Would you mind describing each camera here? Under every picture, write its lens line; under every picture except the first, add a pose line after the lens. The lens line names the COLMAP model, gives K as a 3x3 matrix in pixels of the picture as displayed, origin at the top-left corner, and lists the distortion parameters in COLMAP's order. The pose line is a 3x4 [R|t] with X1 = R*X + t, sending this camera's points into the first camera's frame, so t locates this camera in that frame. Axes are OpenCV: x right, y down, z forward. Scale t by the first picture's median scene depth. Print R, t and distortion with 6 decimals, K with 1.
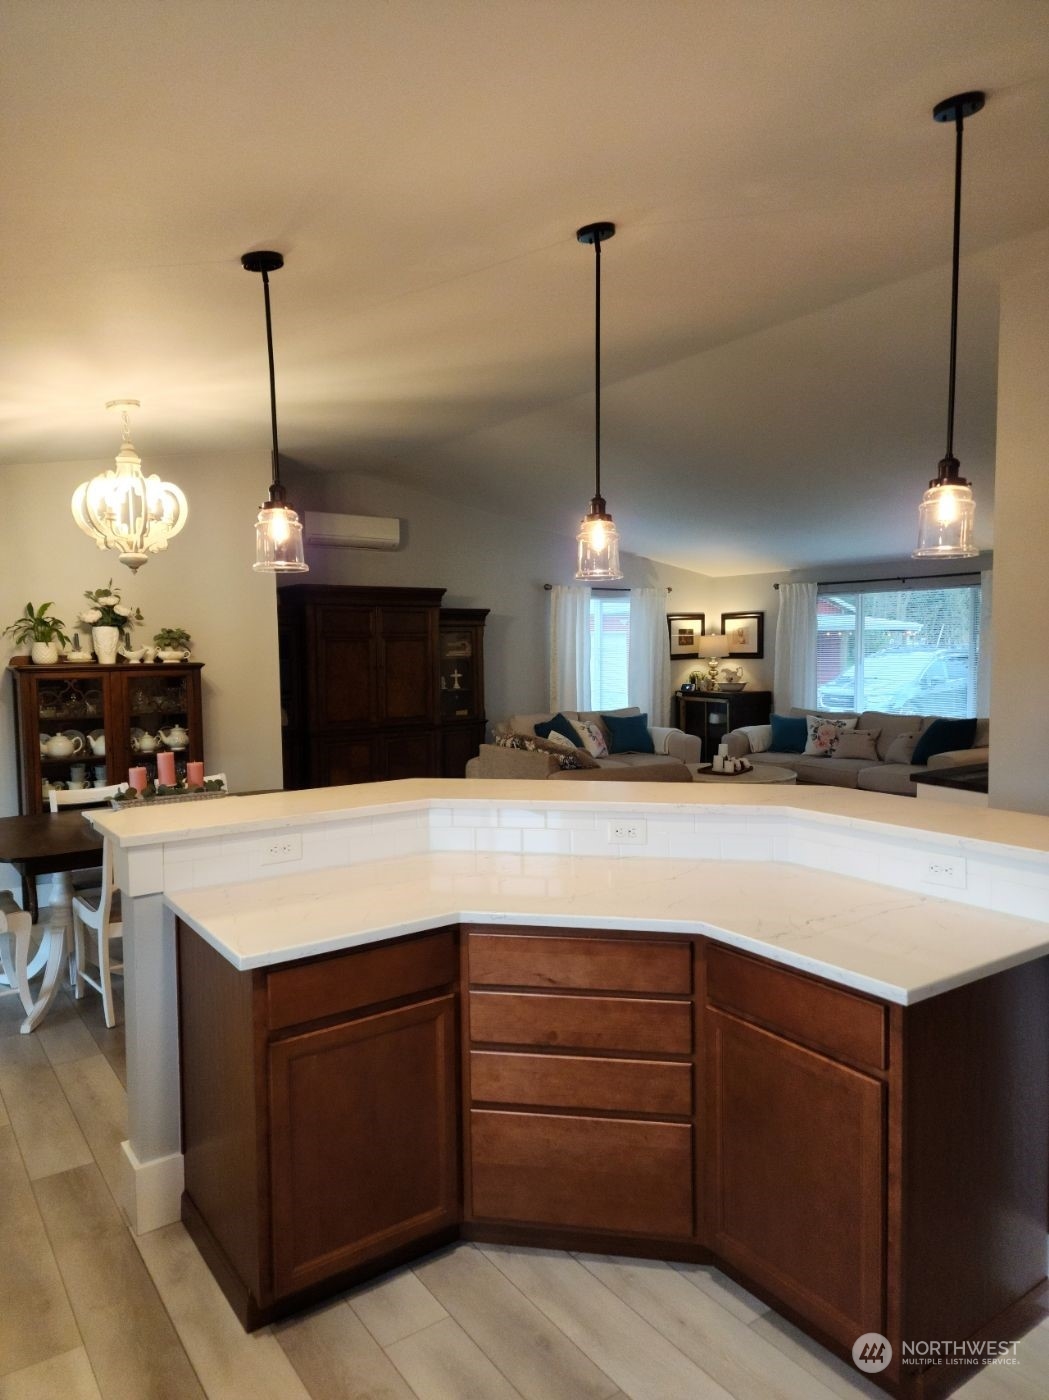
lens RADIAL K [[948.1, 0, 523.2], [0, 948.1, 683.0], [0, 0, 1]] dist [0.039297, -0.033788]
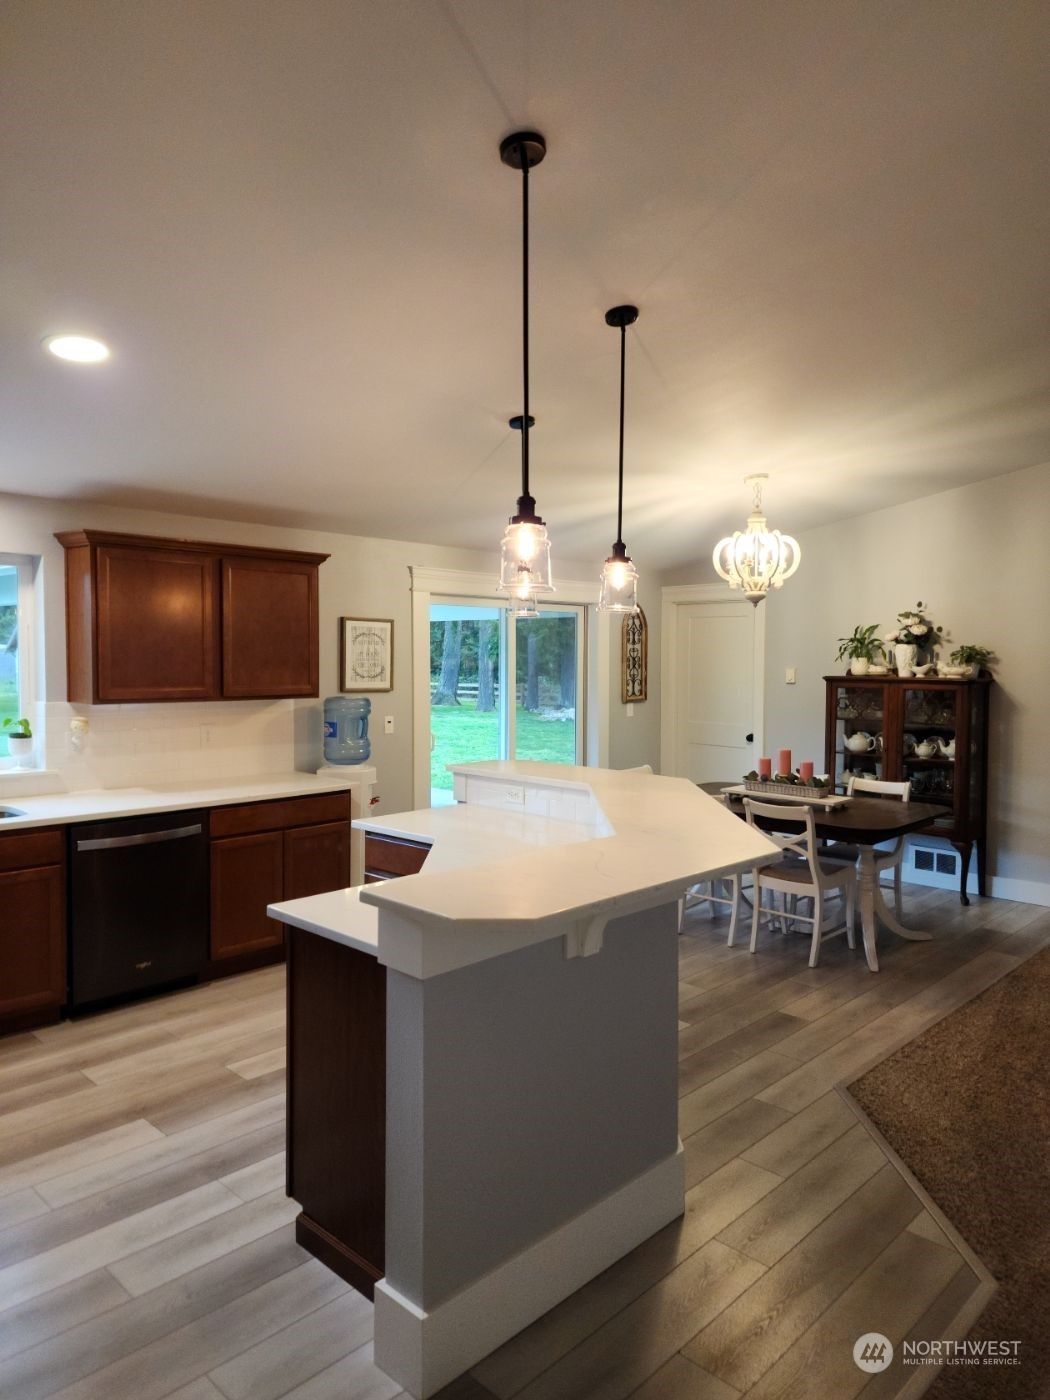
lens RADIAL K [[948.1, 0, 523.7], [0, 948.1, 683.0], [0, 0, 1]] dist [0.039297, -0.033788]
pose [[0.192404, 0.038884, -0.980545, 0.625350], [-0.045955, 0.998475, 0.030577, -0.028101], [0.980239, 0.039177, 0.193897, 0.343803]]
